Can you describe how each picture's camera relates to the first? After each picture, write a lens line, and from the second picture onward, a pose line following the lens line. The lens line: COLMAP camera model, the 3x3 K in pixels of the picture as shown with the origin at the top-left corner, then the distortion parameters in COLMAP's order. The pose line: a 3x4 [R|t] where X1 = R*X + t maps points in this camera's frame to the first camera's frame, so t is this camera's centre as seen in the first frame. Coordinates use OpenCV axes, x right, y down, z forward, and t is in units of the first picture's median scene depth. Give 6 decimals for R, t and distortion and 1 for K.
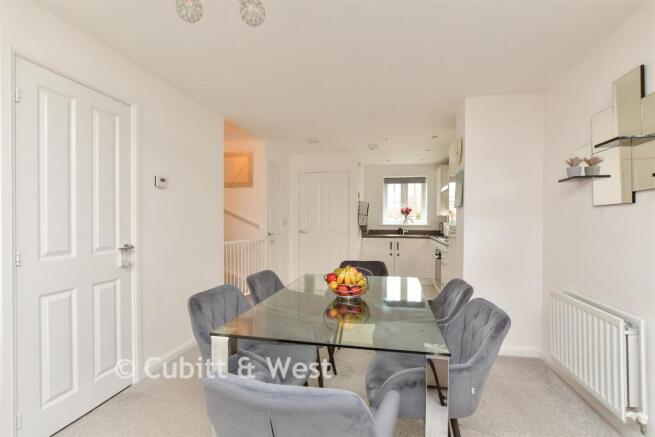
lens RADIAL K [[313.9, 0, 327.4], [0, 313.9, 218.7], [0, 0, 1]] dist [-0.004871, -0.000332]
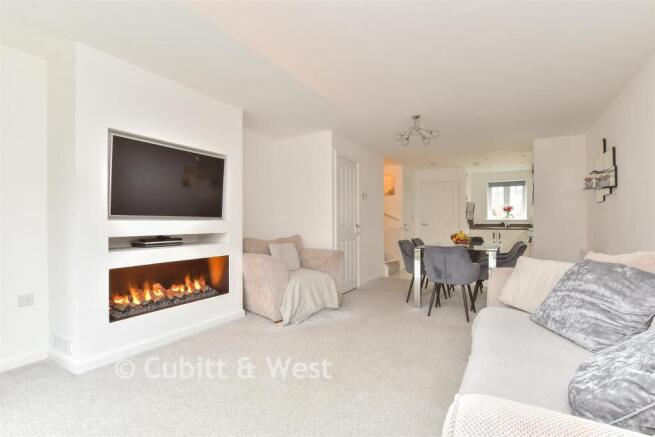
lens RADIAL K [[313.9, 0, 331.1], [0, 313.9, 219.1], [0, 0, 1]] dist [-0.004871, -0.000332]
pose [[0.952217, -0.009569, -0.305272, -0.041569], [0.008530, 0.999952, -0.004736, 0.018090], [0.305302, 0.001905, 0.952254, -0.434941]]
